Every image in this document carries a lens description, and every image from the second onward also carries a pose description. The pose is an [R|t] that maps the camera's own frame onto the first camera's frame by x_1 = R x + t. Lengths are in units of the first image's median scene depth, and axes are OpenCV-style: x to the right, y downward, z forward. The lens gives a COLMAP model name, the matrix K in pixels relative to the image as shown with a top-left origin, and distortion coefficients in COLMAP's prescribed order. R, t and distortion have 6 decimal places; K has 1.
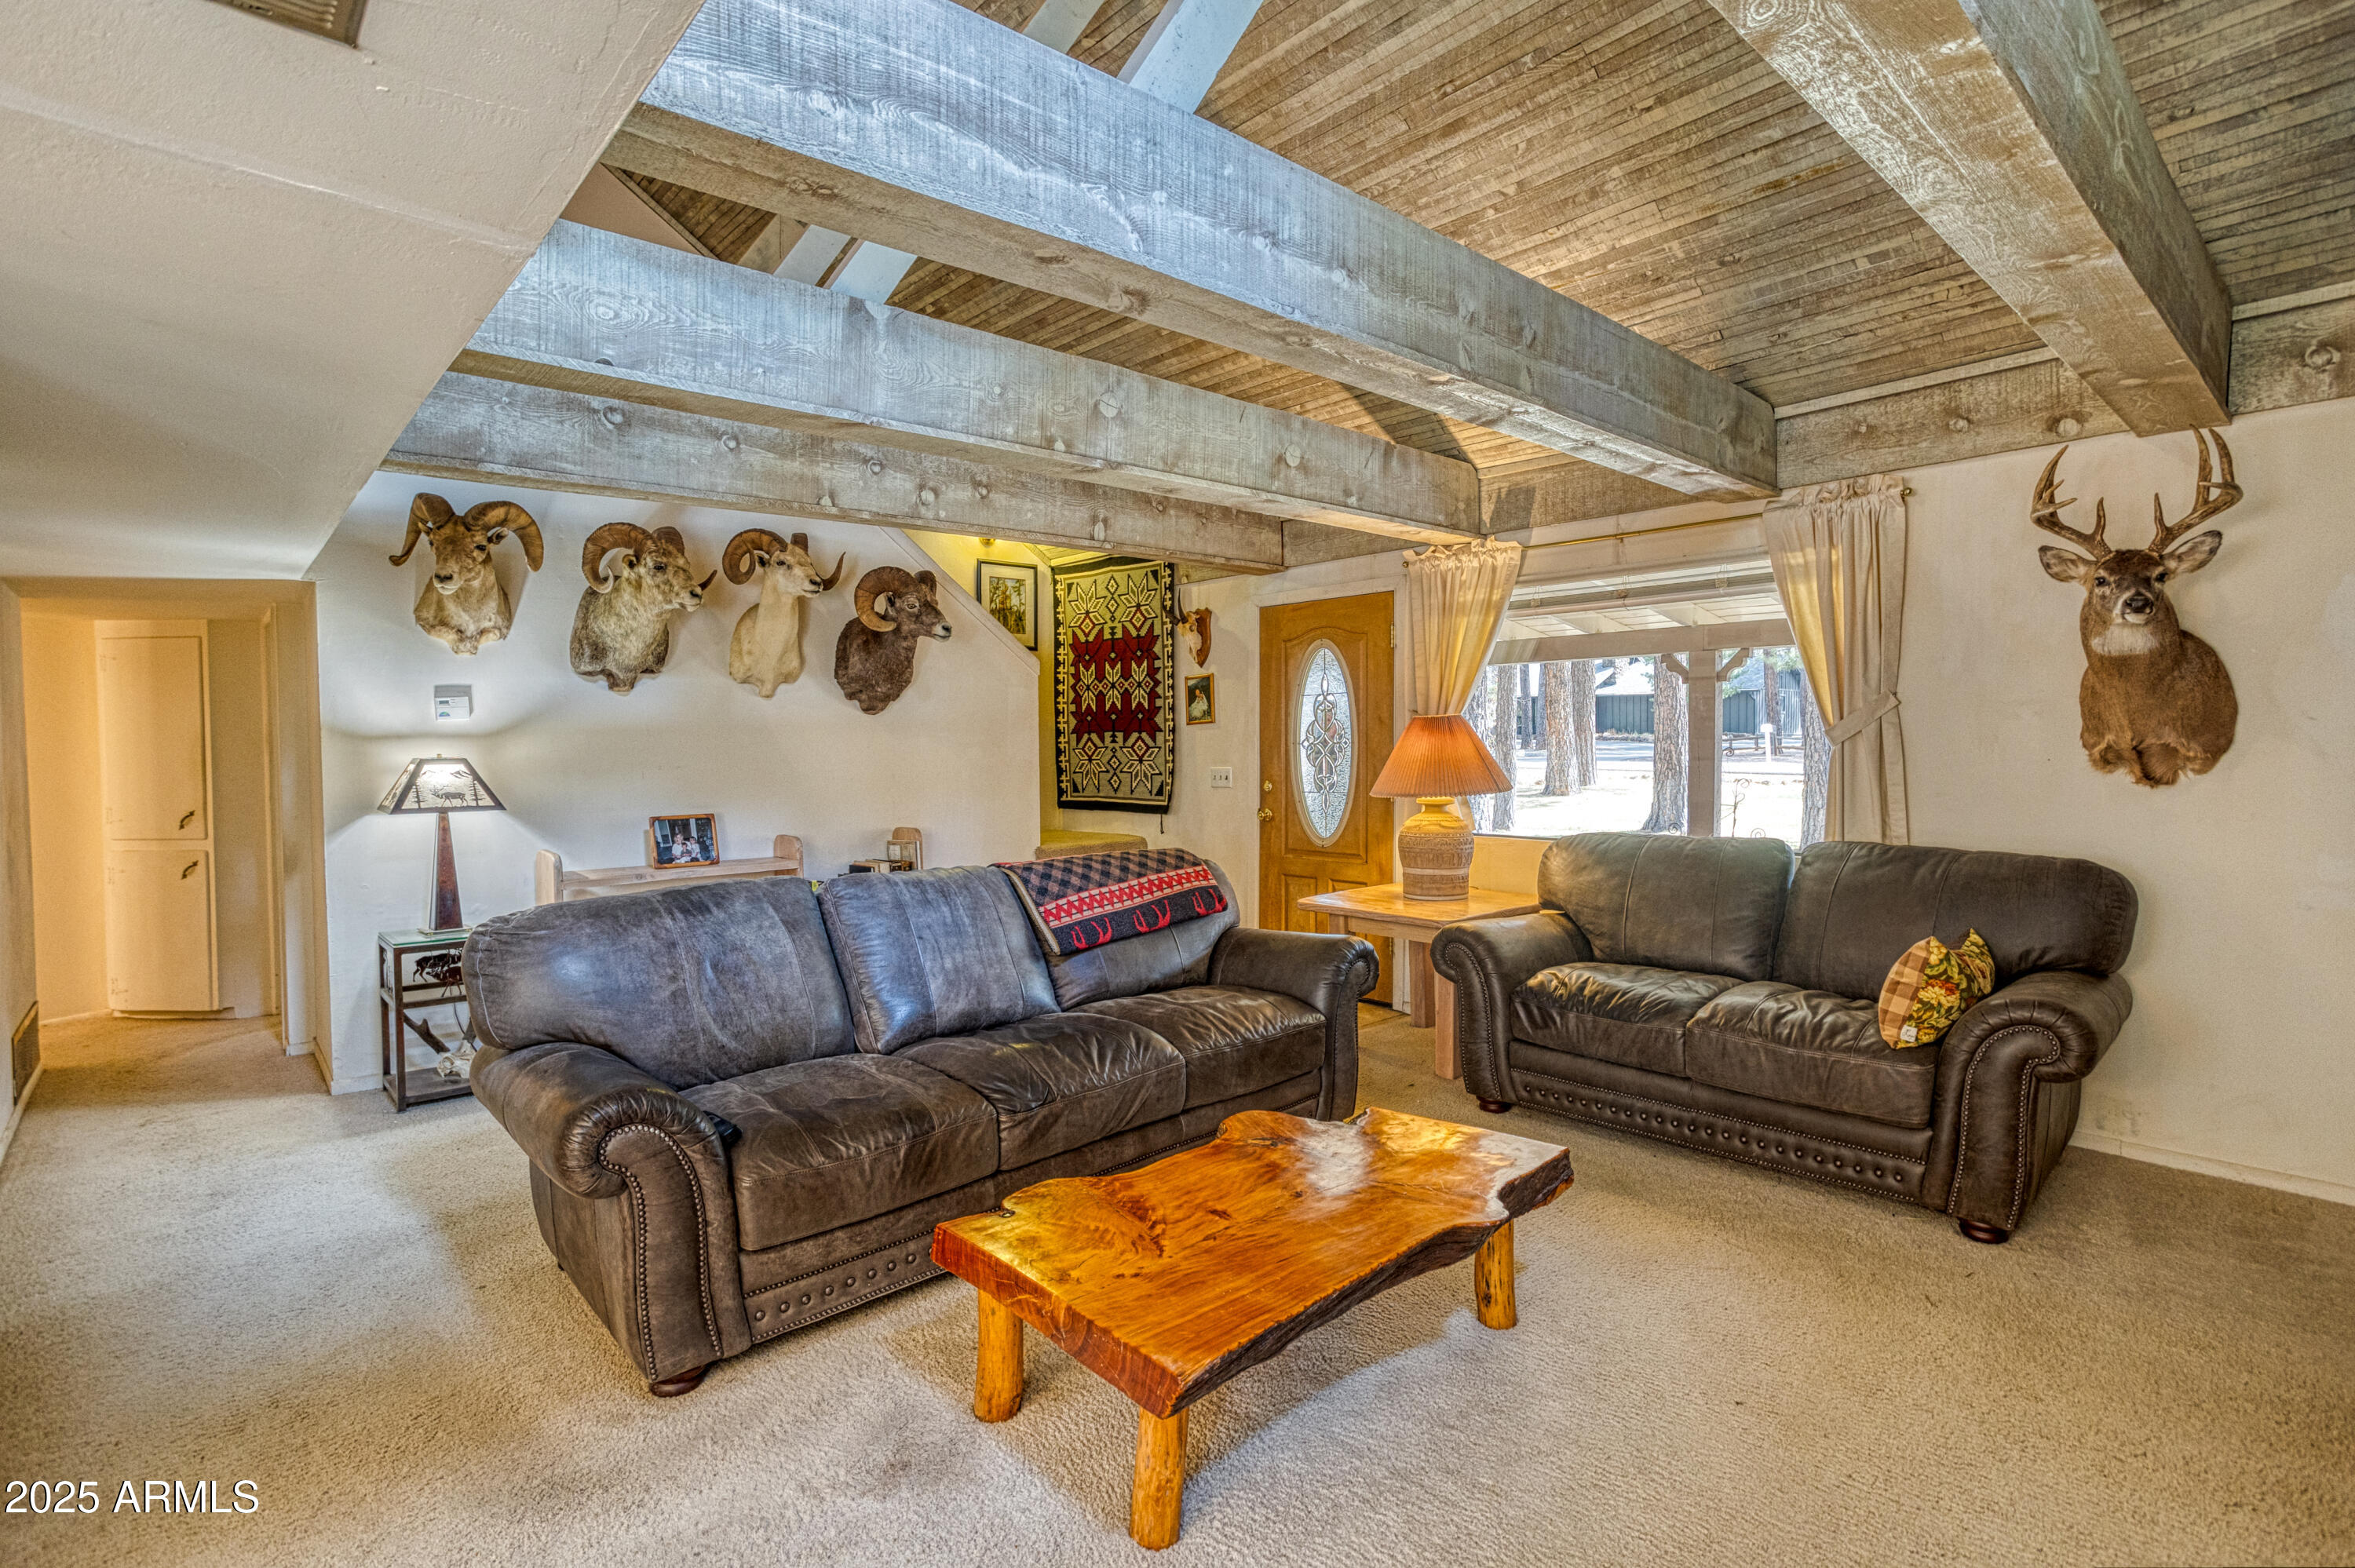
lens RADIAL K [[1147.4, 0, 1177.5], [0, 1147.4, 784.0], [0, 0, 1]] dist [-0.033627, 0.000217]
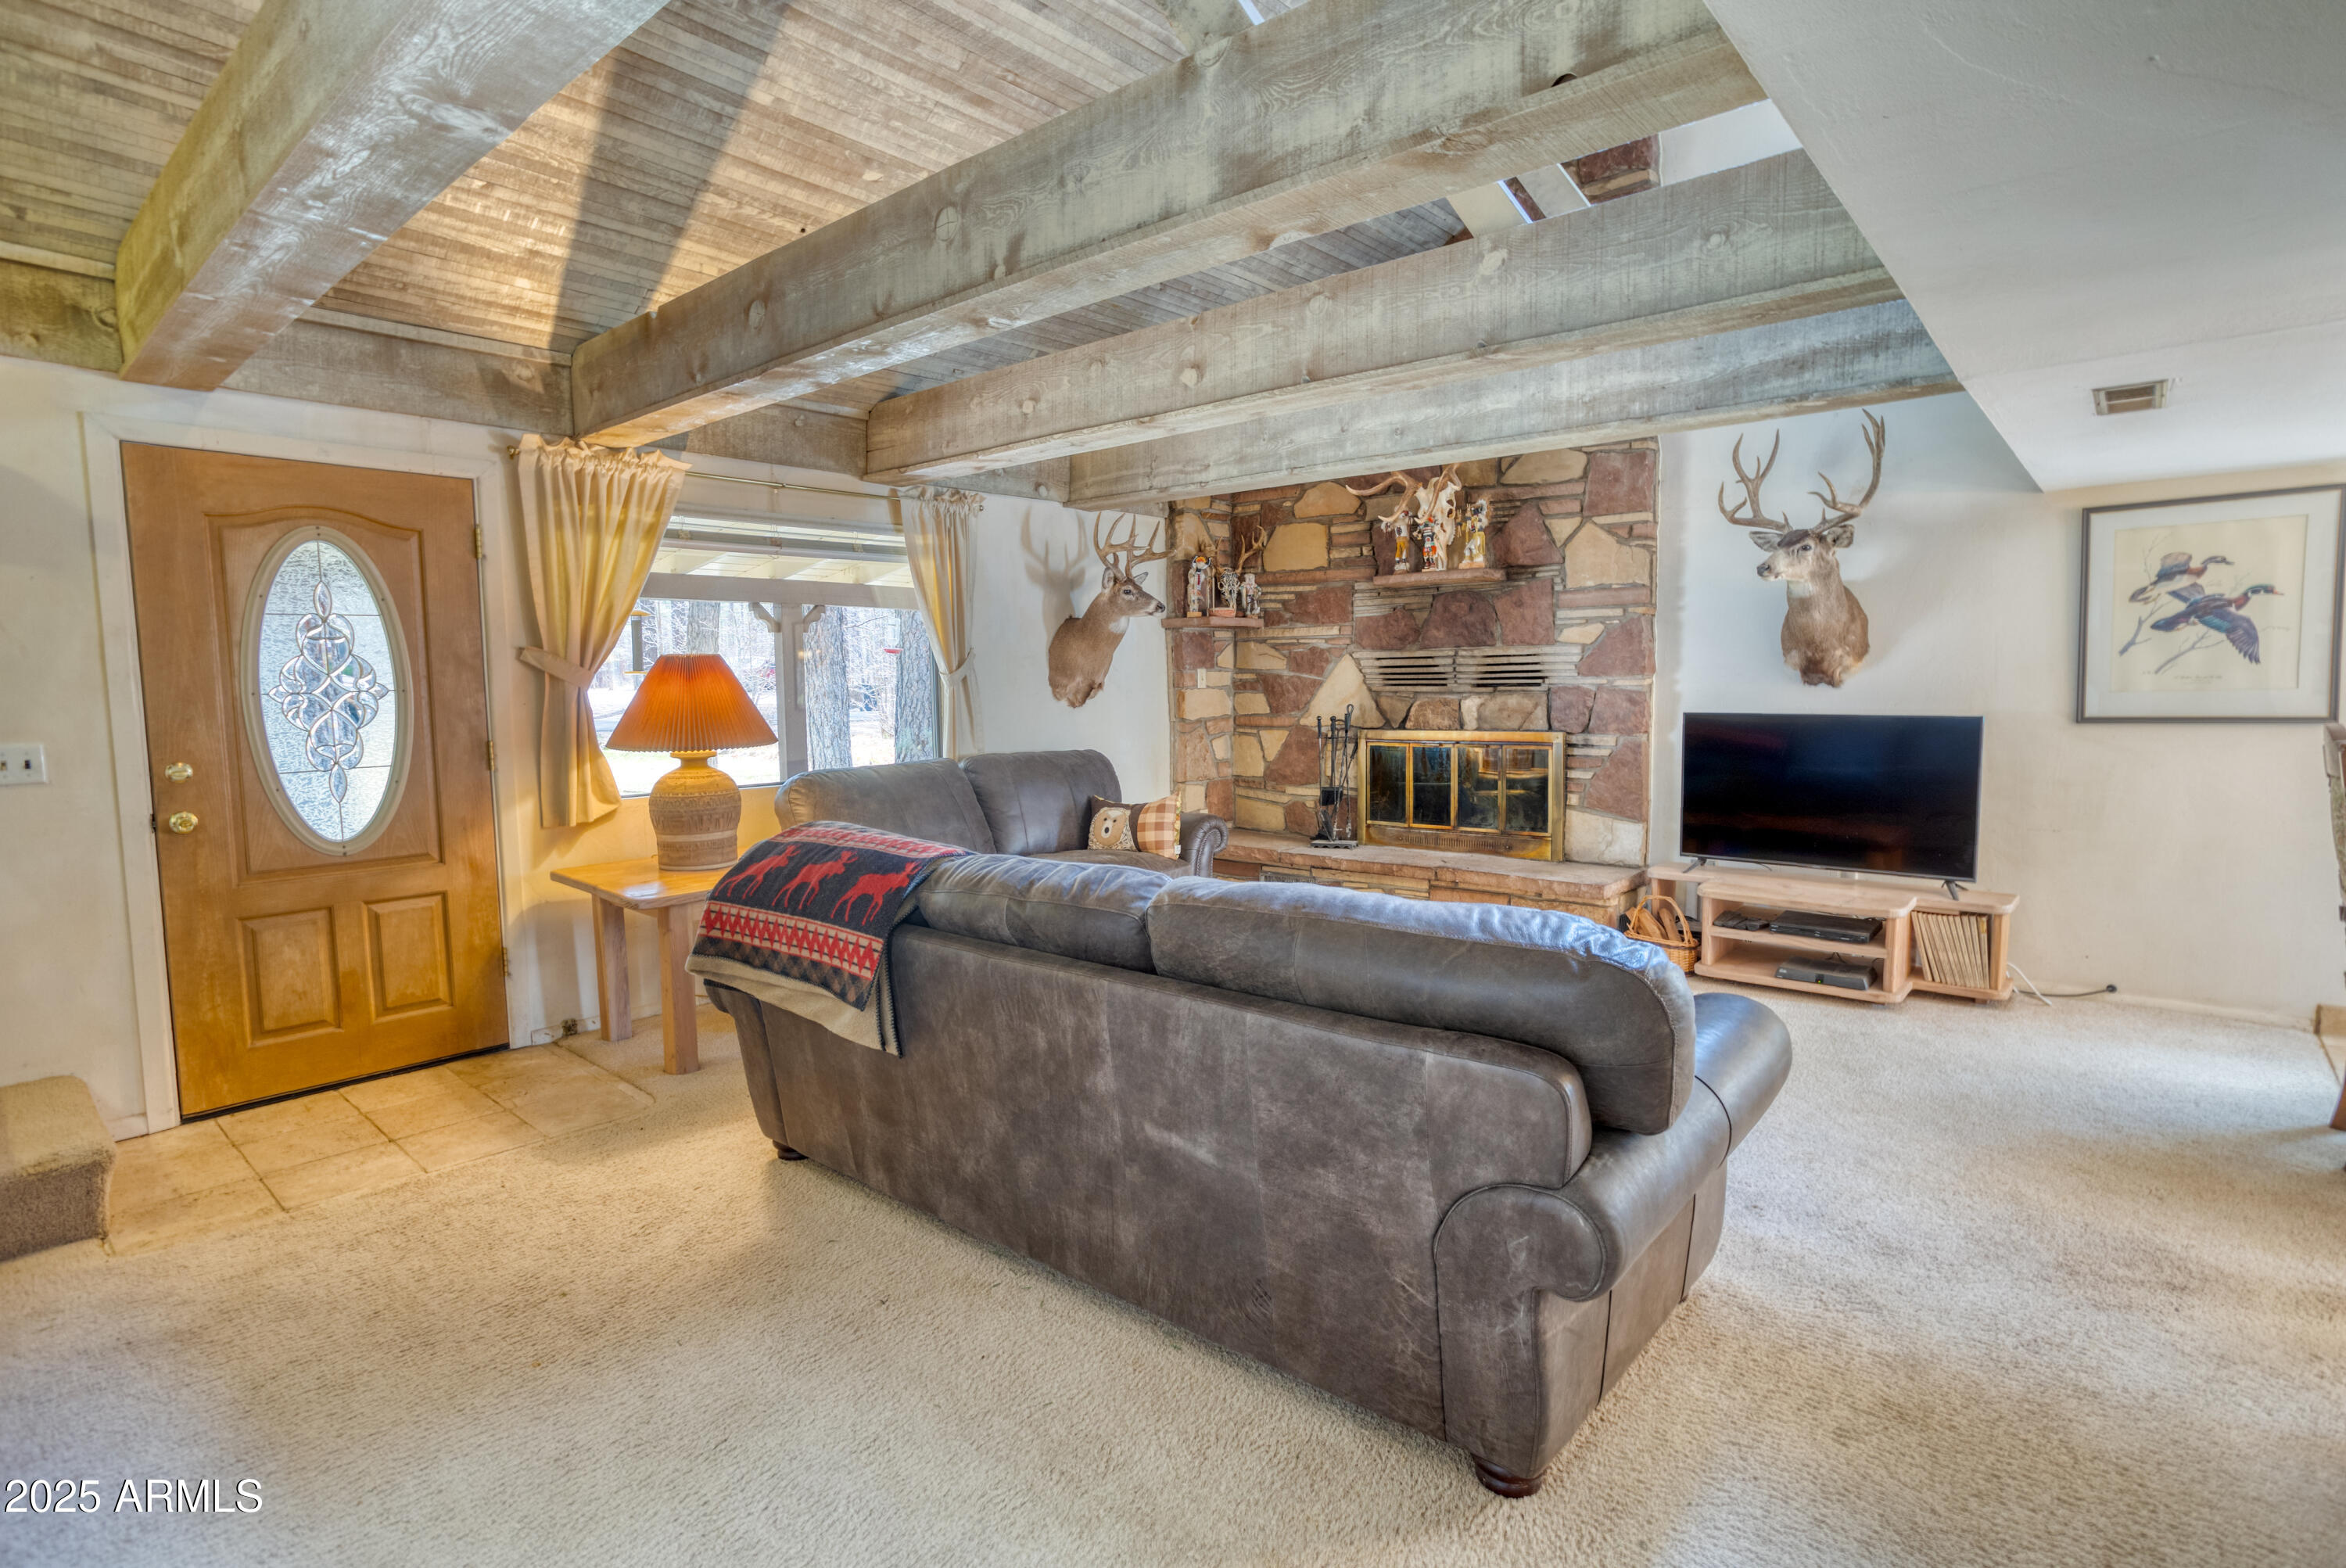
lens RADIAL K [[1143.2, 0, 1173.0], [0, 1143.2, 784.0], [0, 0, 1]] dist [-0.033627, 0.000217]
pose [[-0.131996, -0.080432, 0.987982, -0.656763], [0.053550, 0.994668, 0.088131, -0.018567], [-0.989803, 0.064539, -0.126985, 0.743429]]
